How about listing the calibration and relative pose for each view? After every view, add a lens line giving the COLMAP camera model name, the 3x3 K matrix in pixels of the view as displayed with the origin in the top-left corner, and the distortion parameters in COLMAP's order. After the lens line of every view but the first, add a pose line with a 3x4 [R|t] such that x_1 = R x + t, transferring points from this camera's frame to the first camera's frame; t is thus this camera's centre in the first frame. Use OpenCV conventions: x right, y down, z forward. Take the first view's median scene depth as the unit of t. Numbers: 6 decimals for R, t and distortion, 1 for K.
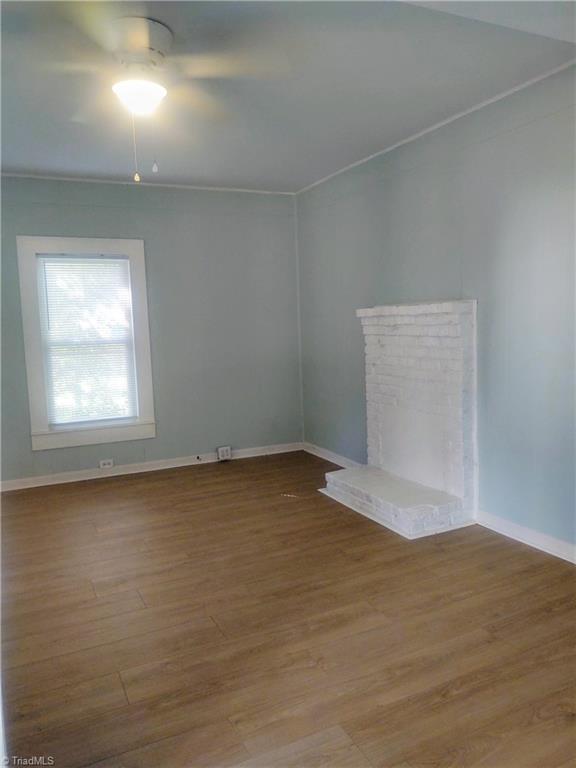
lens RADIAL K [[588.3, 0, 288.0], [0, 588.3, 384.0], [0, 0, 1]] dist [0.056600, -0.095583]
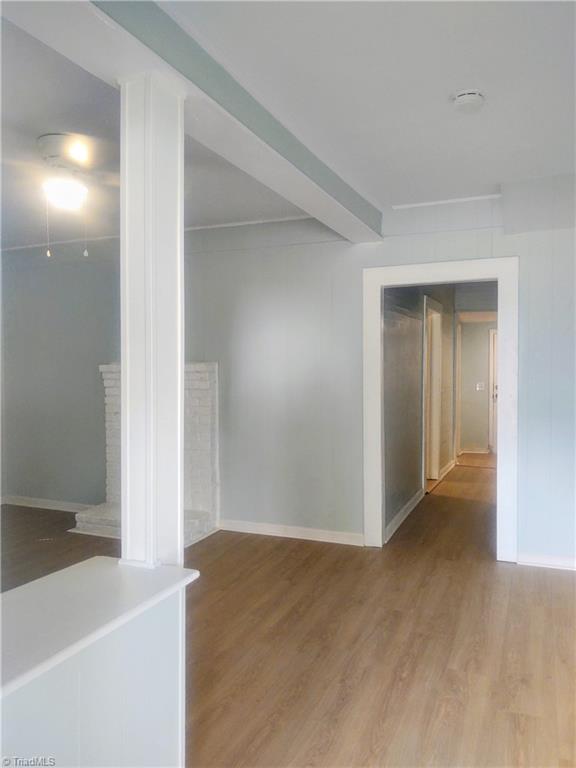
lens RADIAL K [[612.2, 0, 288.0], [0, 612.2, 384.0], [0, 0, 1]] dist [0.060286, -0.104230]
pose [[0.747777, 0.009230, 0.663886, -0.487513], [0.049623, 0.996330, -0.069745, 0.013794], [-0.662093, 0.085098, 0.744574, -0.155692]]
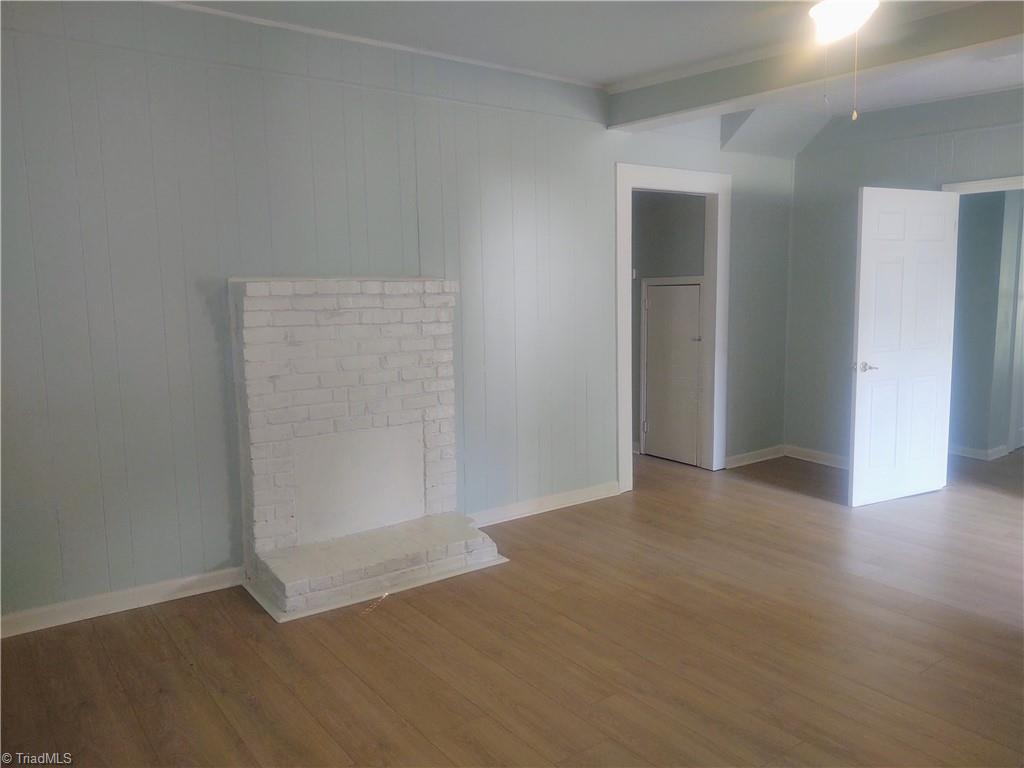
lens RADIAL K [[784.4, 0, 519.9], [0, 784.4, 381.8], [0, 0, 1]] dist [0.056600, -0.095583]
pose [[-0.205374, -0.085800, 0.974915, -0.825028], [0.119326, 0.986522, 0.111958, -0.106221], [-0.971382, 0.139326, -0.192368, 1.111532]]
